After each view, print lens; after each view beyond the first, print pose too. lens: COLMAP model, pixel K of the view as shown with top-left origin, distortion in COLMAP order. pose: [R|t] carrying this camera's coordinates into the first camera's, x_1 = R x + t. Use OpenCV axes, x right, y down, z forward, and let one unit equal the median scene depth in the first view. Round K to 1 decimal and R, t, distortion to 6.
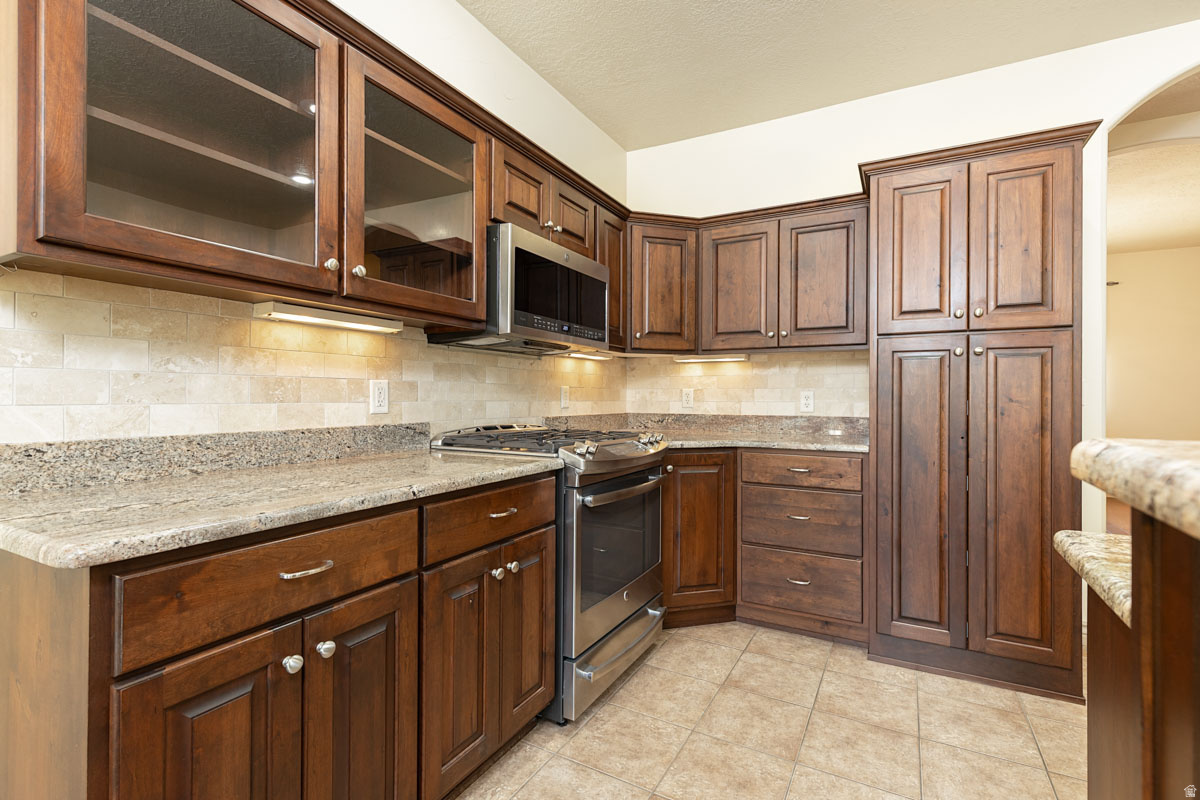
lens RADIAL K [[546.8, 0, 603.3], [0, 546.8, 395.6], [0, 0, 1]] dist [0.007613, -0.001433]
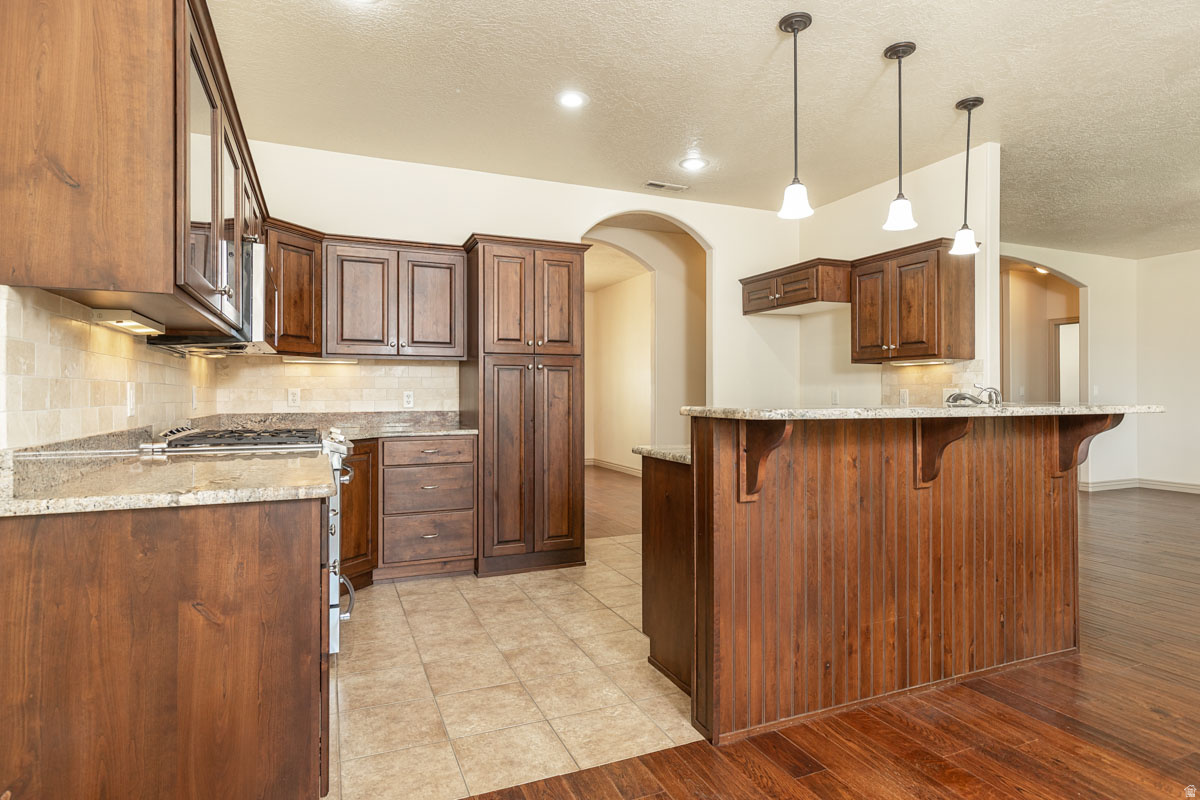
lens RADIAL K [[655.4, 0, 600.0], [0, 655.4, 396.3], [0, 0, 1]] dist [0.000408, 0.000014]
pose [[0.621776, -0.006971, 0.783164, -0.688591], [0.002068, 0.999972, 0.007259, -0.007877], [-0.783192, -0.002894, 0.621773, -0.330938]]
